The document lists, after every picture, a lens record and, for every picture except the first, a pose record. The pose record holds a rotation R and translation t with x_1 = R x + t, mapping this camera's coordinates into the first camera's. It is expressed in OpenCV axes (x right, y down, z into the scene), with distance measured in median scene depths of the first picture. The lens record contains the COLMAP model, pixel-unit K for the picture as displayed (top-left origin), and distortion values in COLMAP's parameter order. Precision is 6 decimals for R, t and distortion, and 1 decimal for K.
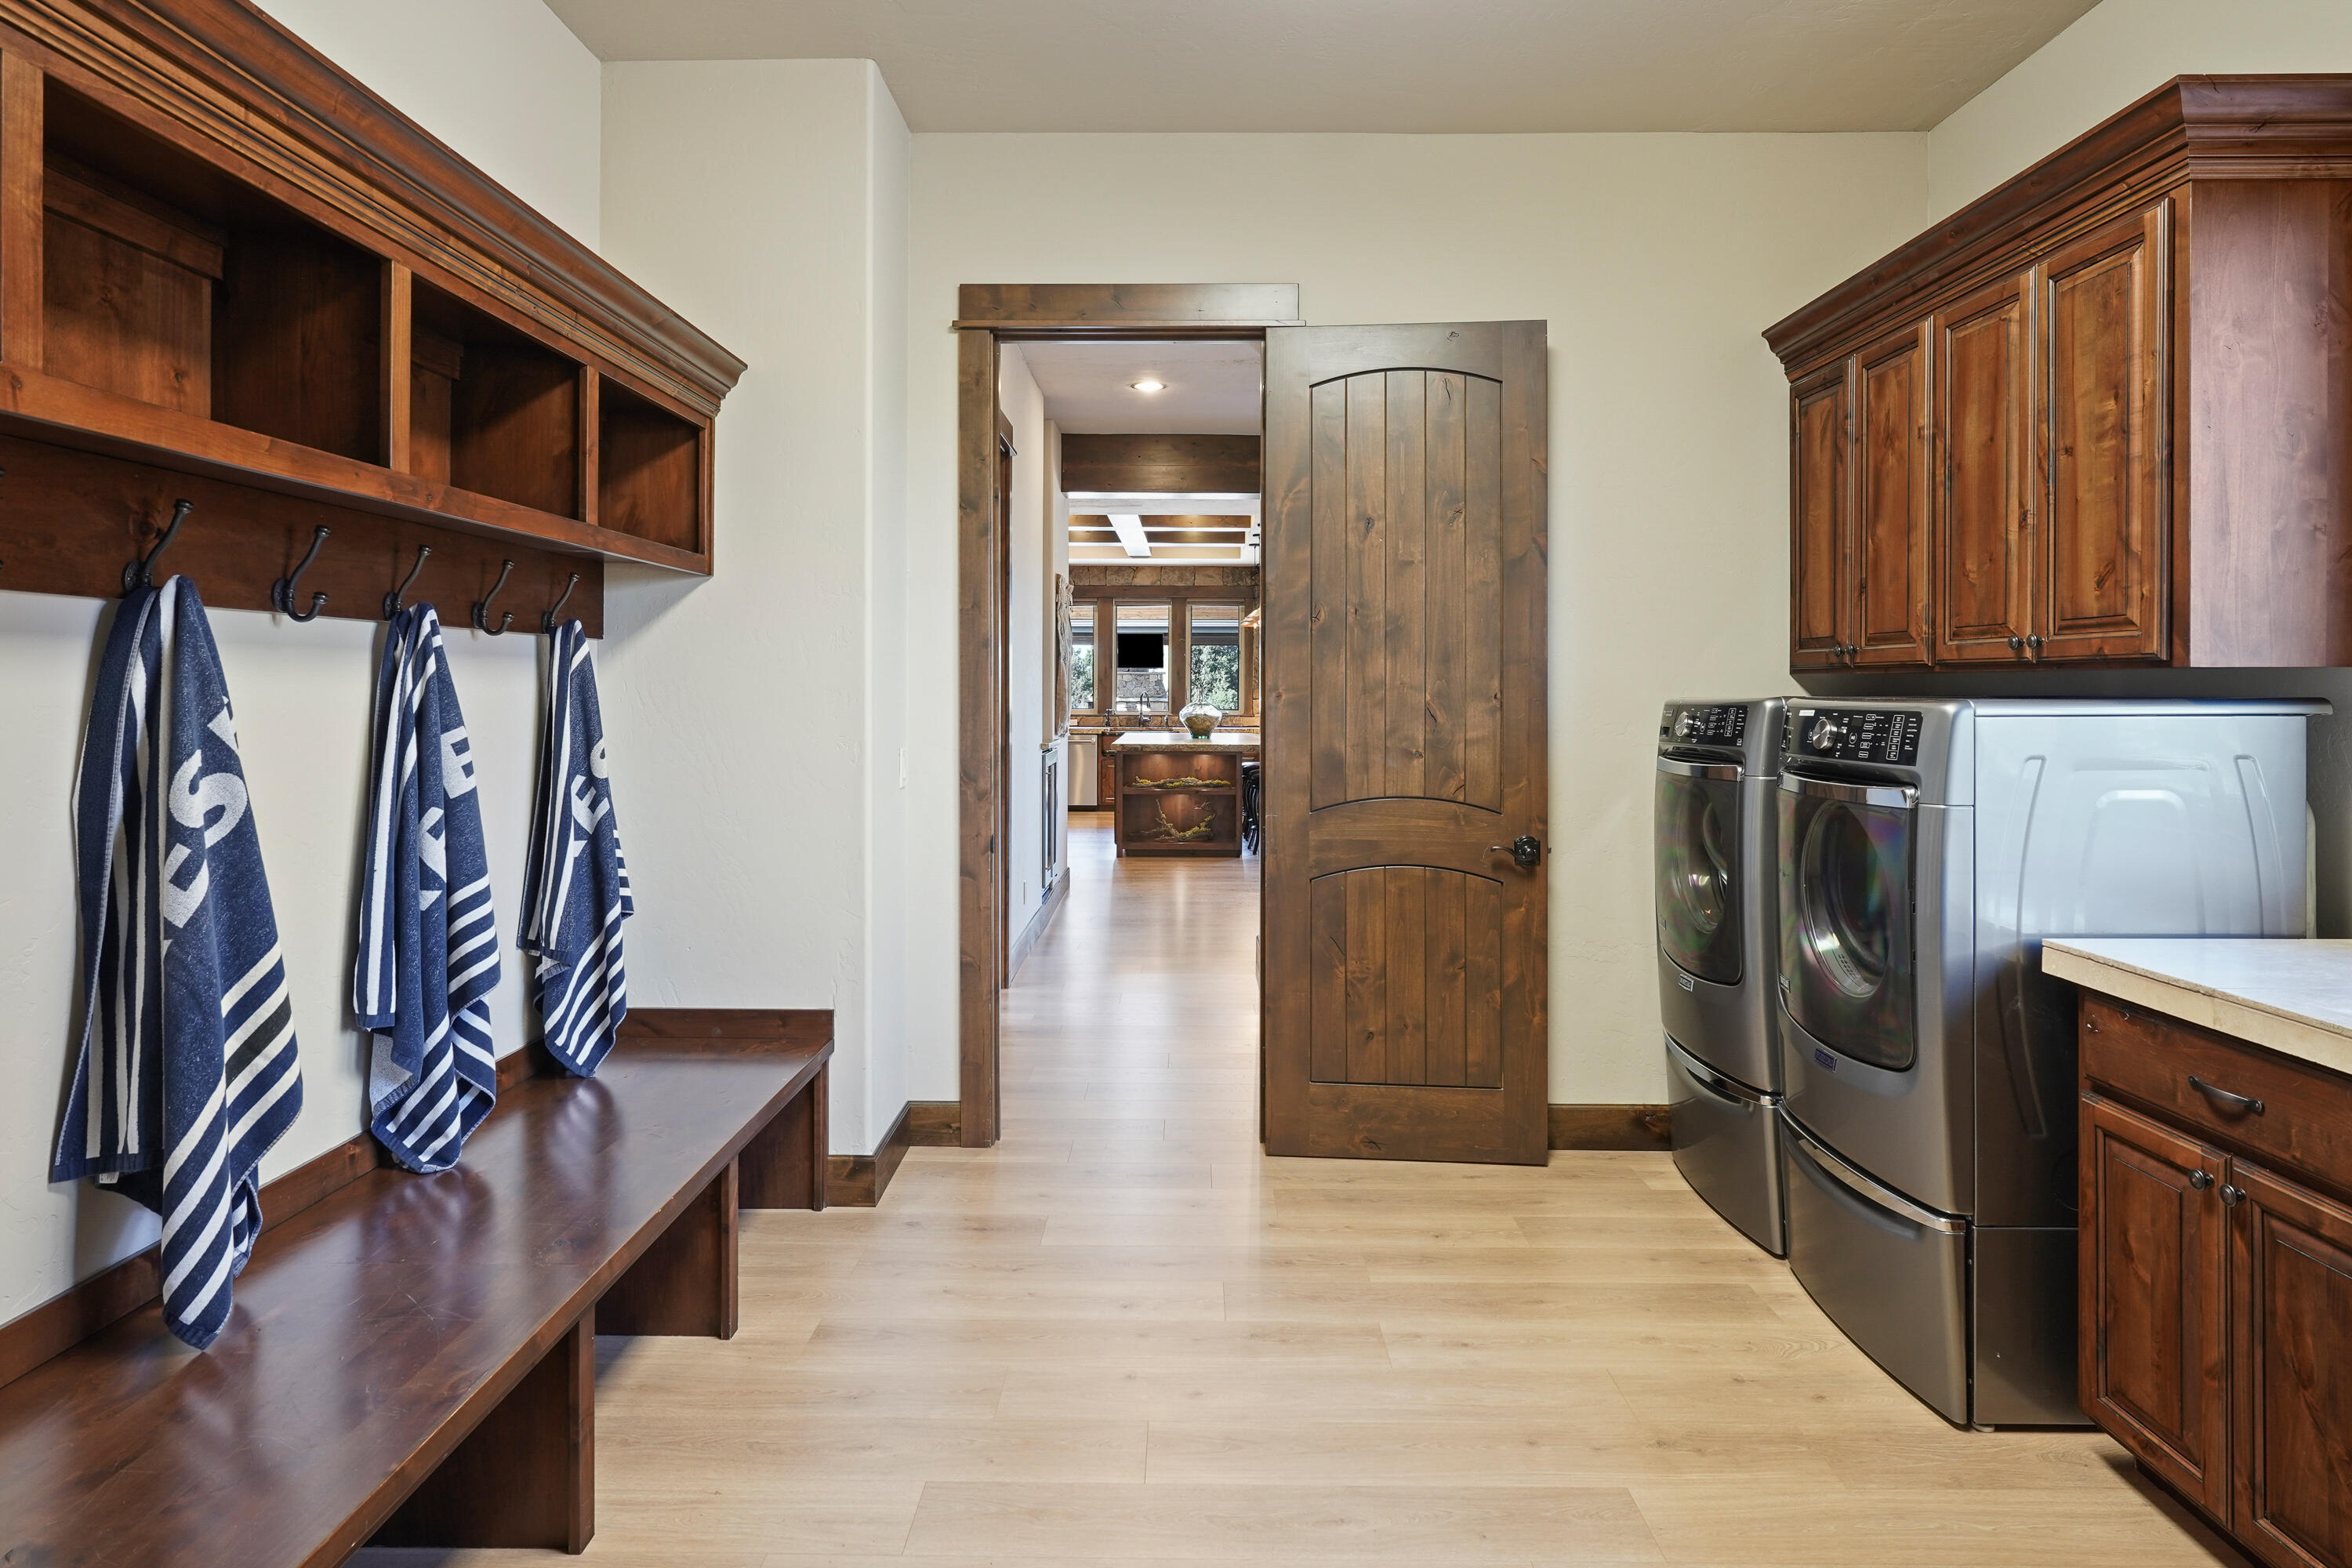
lens RADIAL K [[1288.3, 0, 1166.1], [0, 1288.3, 690.7], [0, 0, 1]] dist [0.000499, 0.000179]
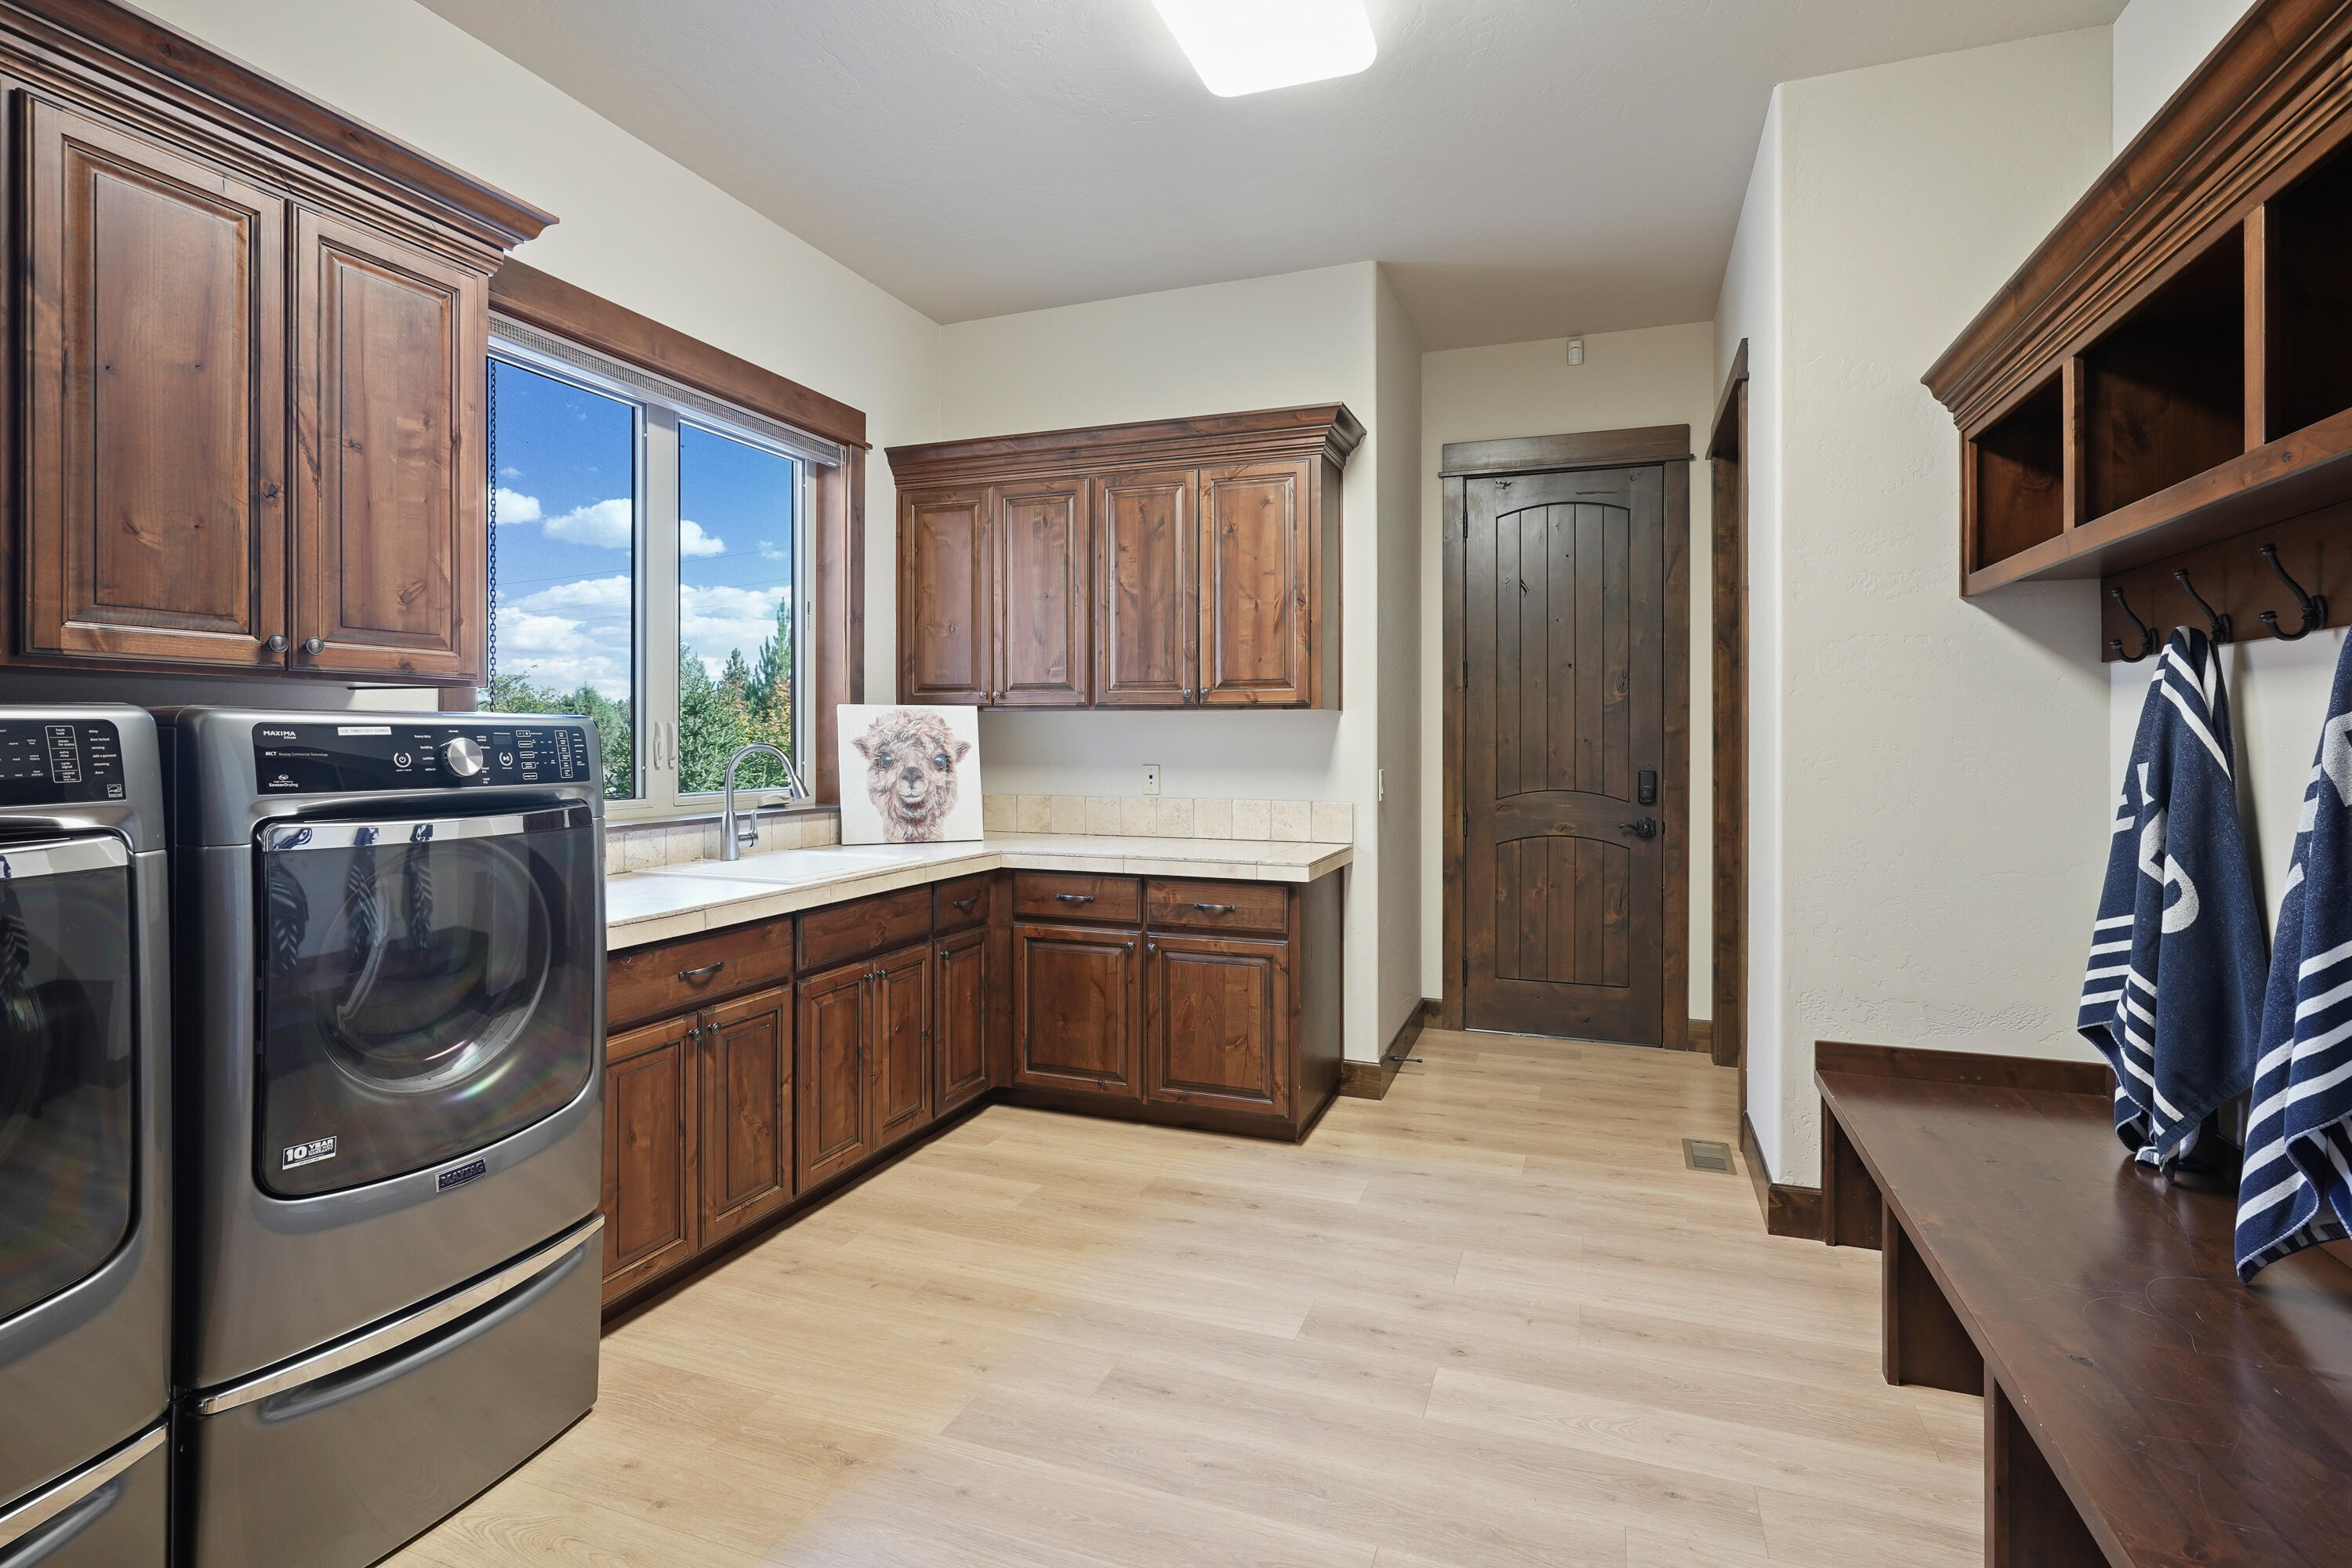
lens RADIAL K [[1137.1, 0, 1186.2], [0, 1137.1, 731.6], [0, 0, 1]] dist [-0.001702, -0.000187]
pose [[-0.943196, -0.002536, 0.332227, -0.142905], [-0.003152, 0.999994, -0.001316, 0.019515], [-0.332222, -0.002289, -0.943199, 1.650298]]
